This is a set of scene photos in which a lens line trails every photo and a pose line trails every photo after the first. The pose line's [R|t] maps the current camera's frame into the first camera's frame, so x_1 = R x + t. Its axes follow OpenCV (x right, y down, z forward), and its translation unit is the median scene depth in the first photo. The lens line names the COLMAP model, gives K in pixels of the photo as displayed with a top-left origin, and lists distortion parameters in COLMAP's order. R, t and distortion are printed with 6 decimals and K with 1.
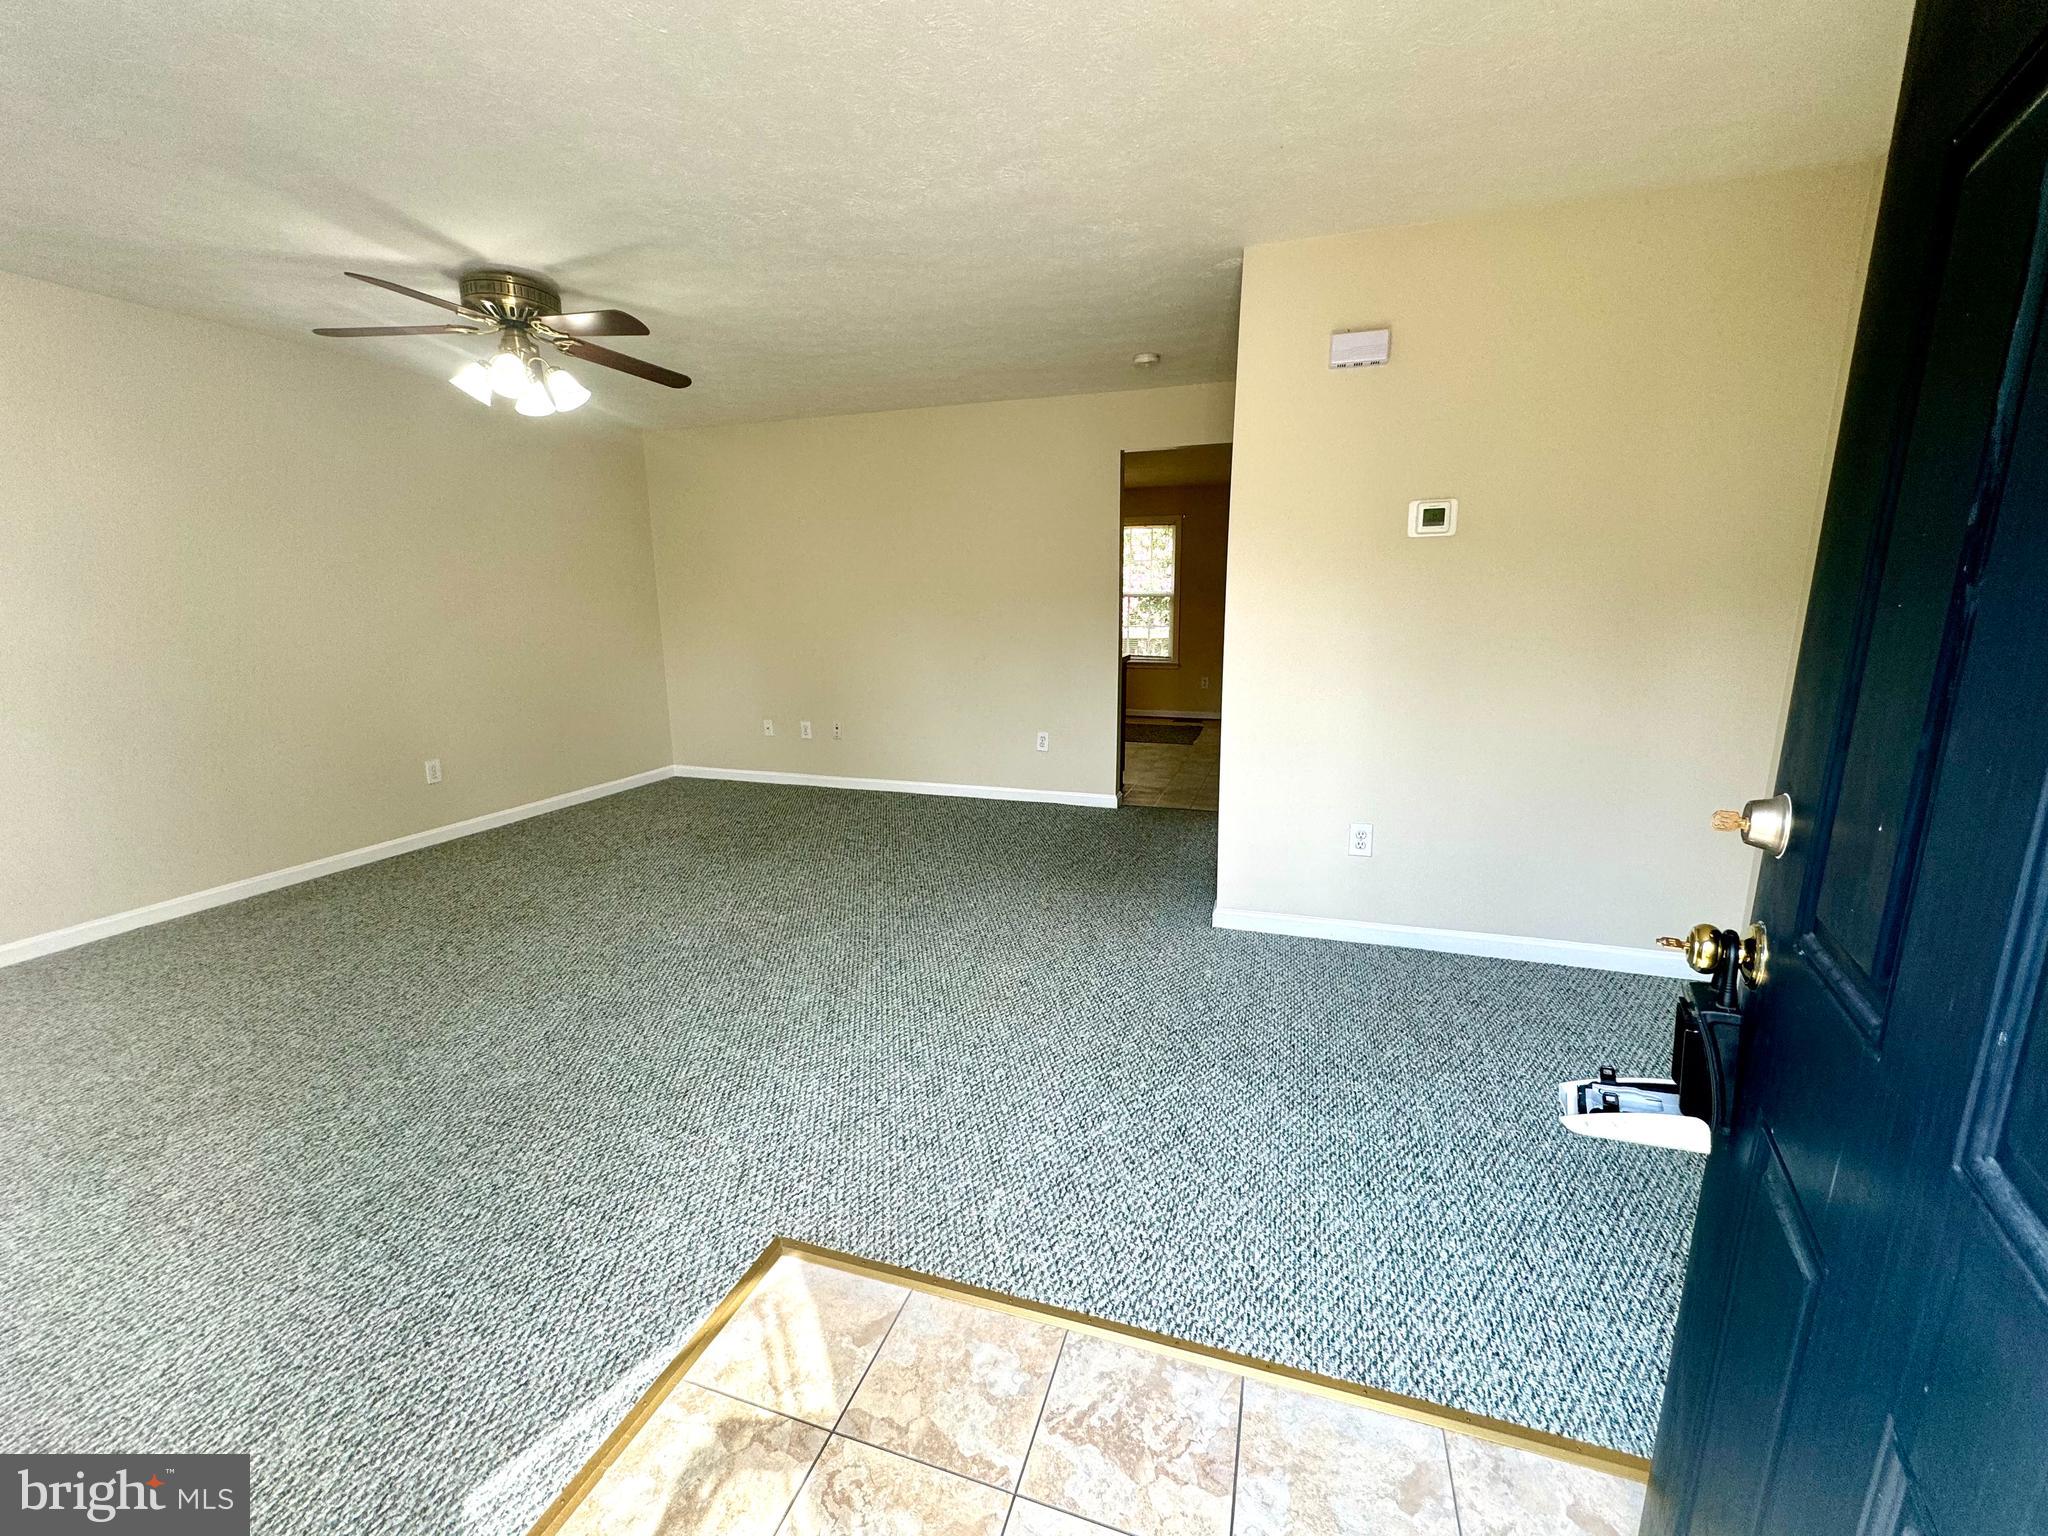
lens RADIAL K [[820.3, 0, 1024.0], [0, 820.3, 768.0], [0, 0, 1]] dist [-0.002168, 0.000098]
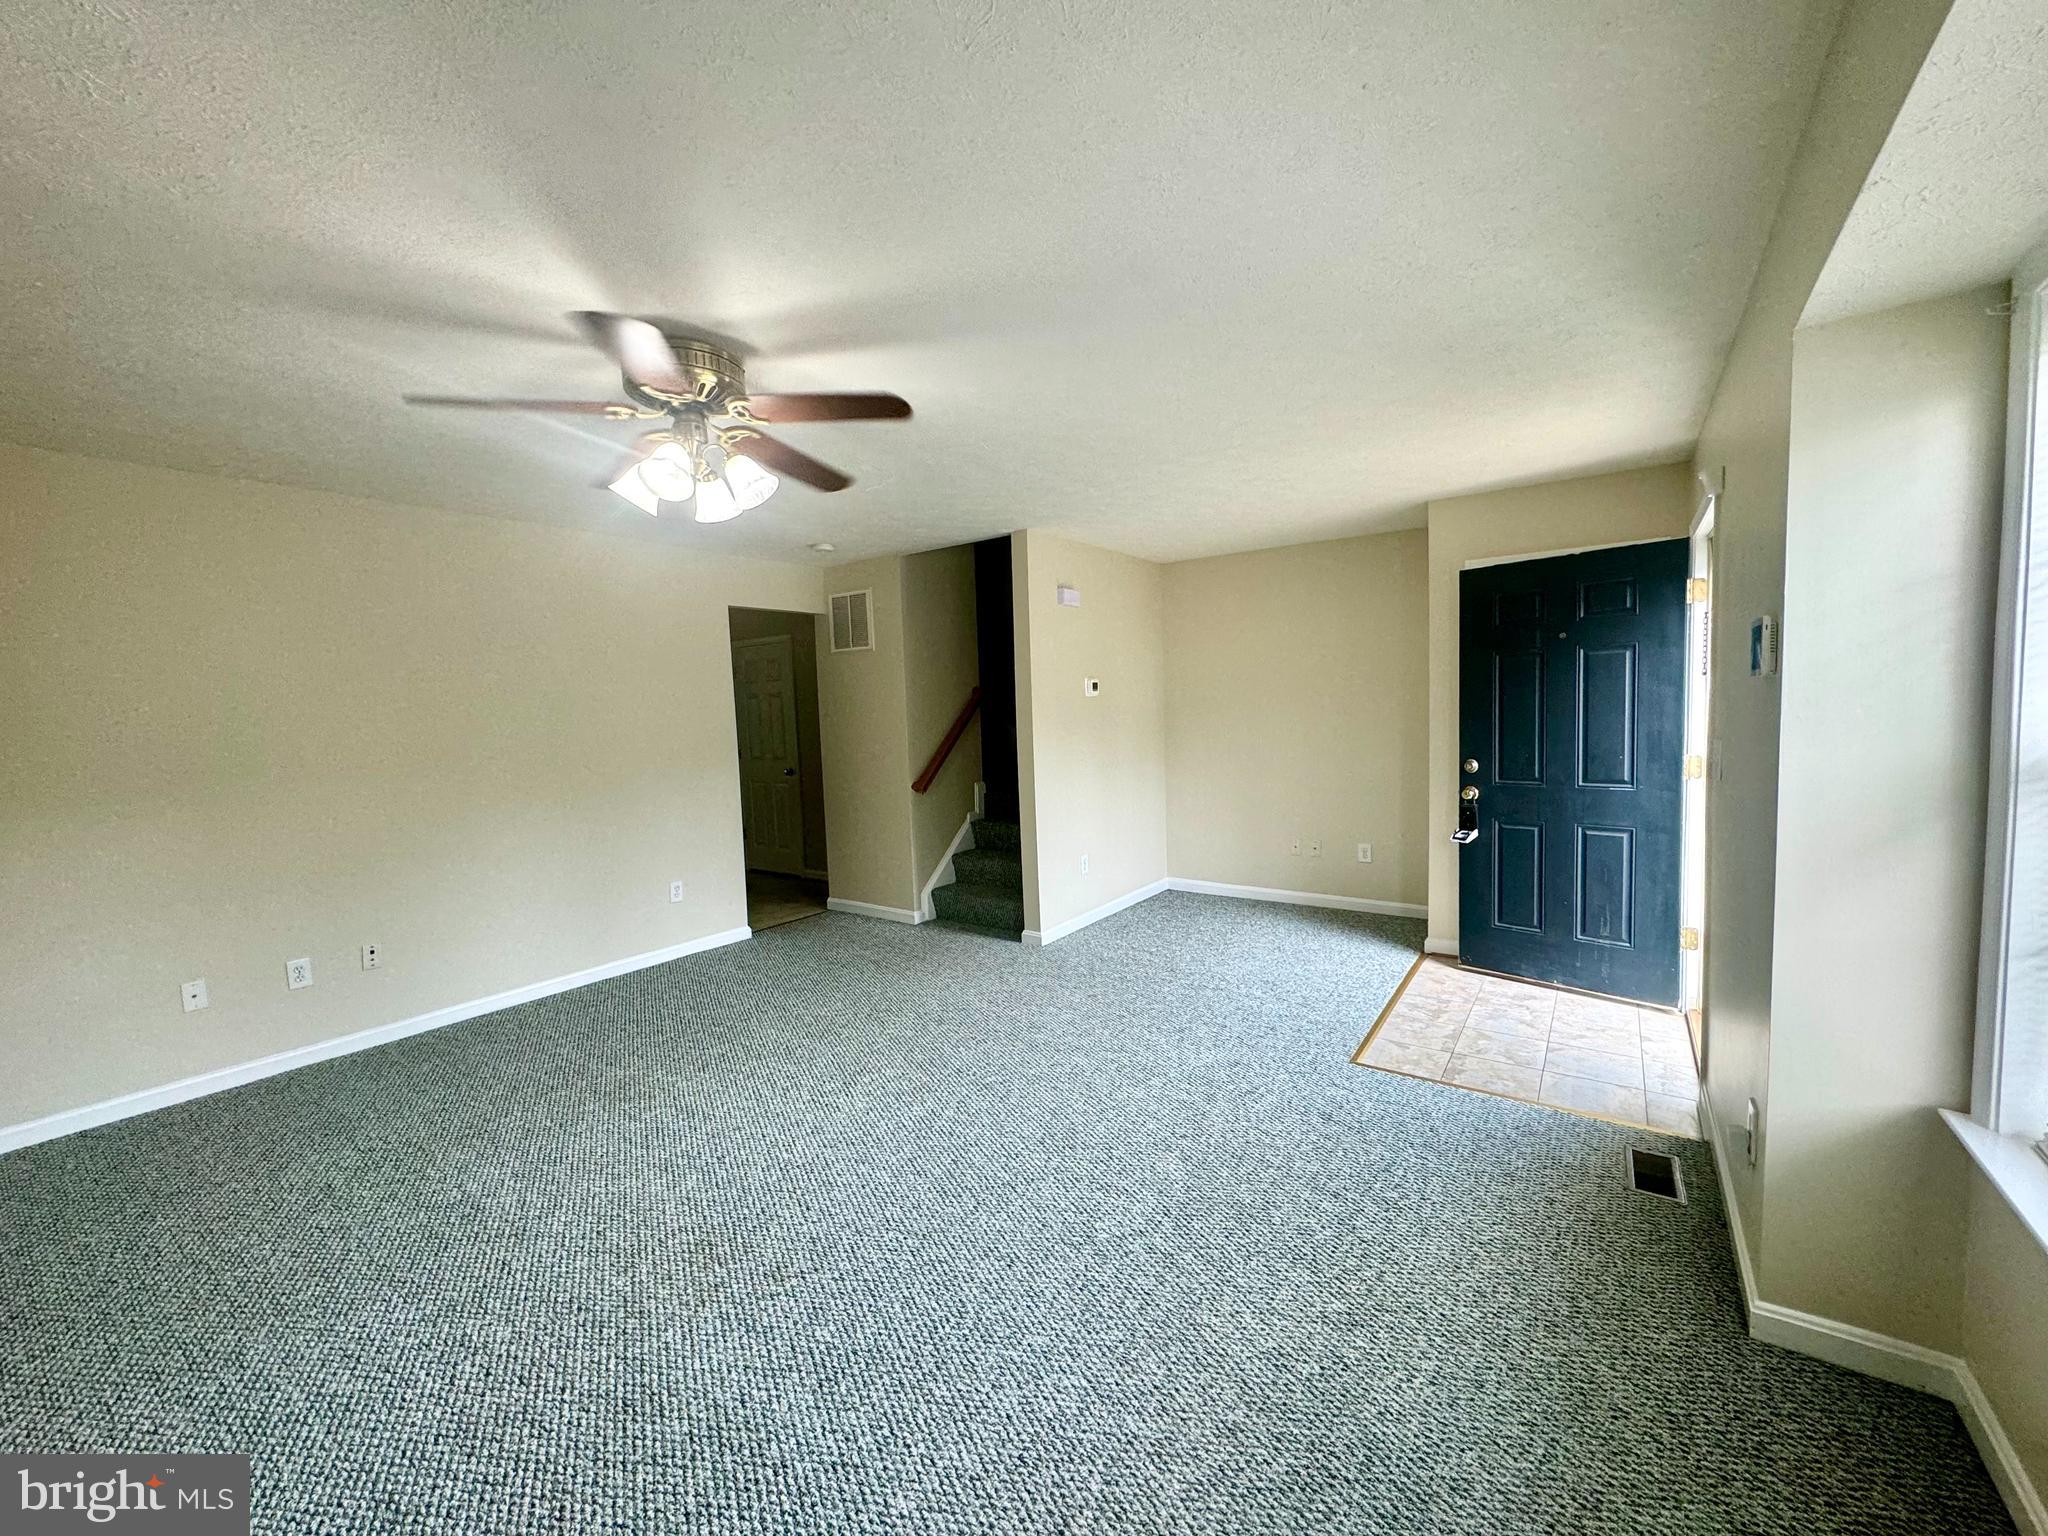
lens RADIAL K [[820.3, 0, 1024.0], [0, 820.3, 768.0], [0, 0, 1]] dist [-0.002168, 0.000098]
pose [[0.299453, -0.071768, 0.951408, -1.141980], [0.221901, 0.975062, 0.003709, -0.132352], [-0.927948, 0.210008, 0.307911, 0.487183]]
